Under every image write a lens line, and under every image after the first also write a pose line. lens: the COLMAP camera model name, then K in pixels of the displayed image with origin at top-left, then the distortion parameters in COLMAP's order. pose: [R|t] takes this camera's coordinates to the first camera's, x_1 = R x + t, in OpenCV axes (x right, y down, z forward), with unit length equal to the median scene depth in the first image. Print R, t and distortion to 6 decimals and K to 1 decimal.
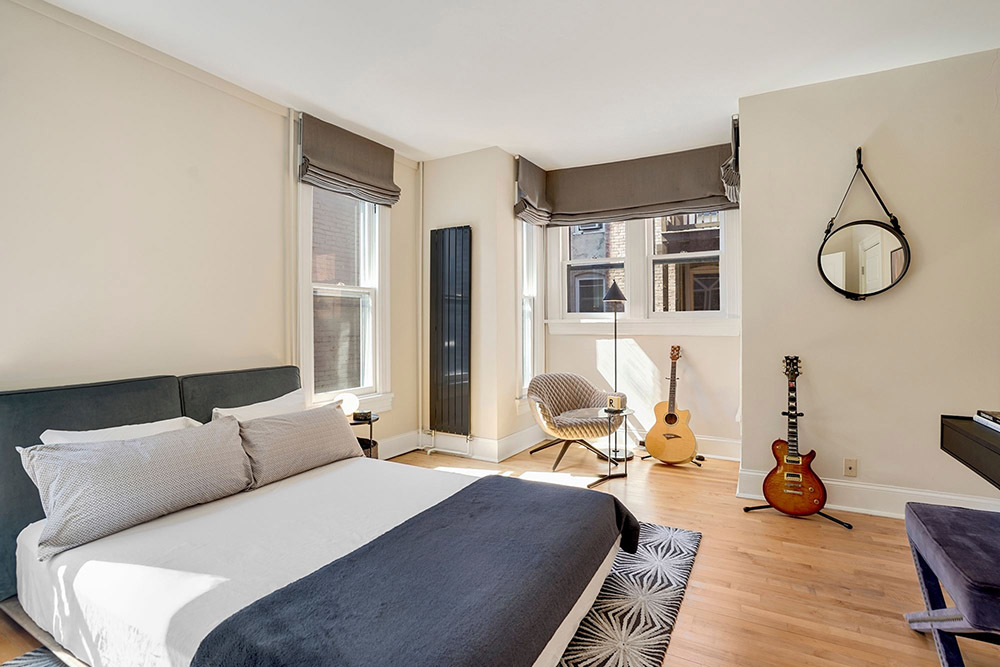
lens RADIAL K [[484.2, 0, 497.3], [0, 484.2, 332.8], [0, 0, 1]] dist [-0.052176, 0.016844]
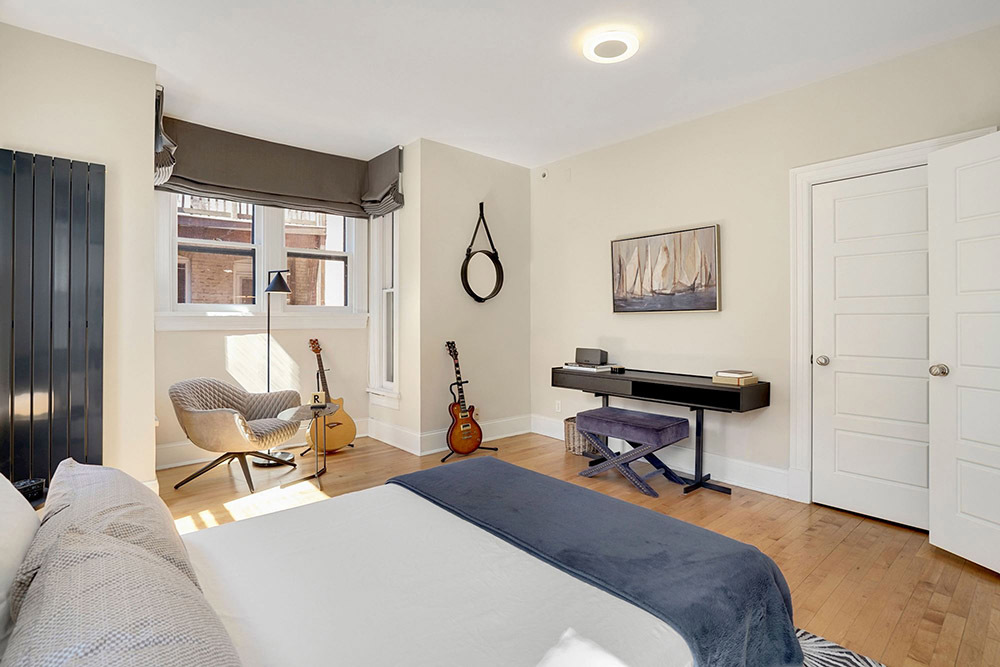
lens RADIAL K [[484.2, 0, 500.7], [0, 484.2, 329.7], [0, 0, 1]] dist [-0.052176, 0.016844]
pose [[0.355327, -0.020621, 0.934515, -0.646757], [0.015875, 0.999746, 0.016024, -0.004497], [-0.934607, 0.009142, 0.355564, 0.379473]]
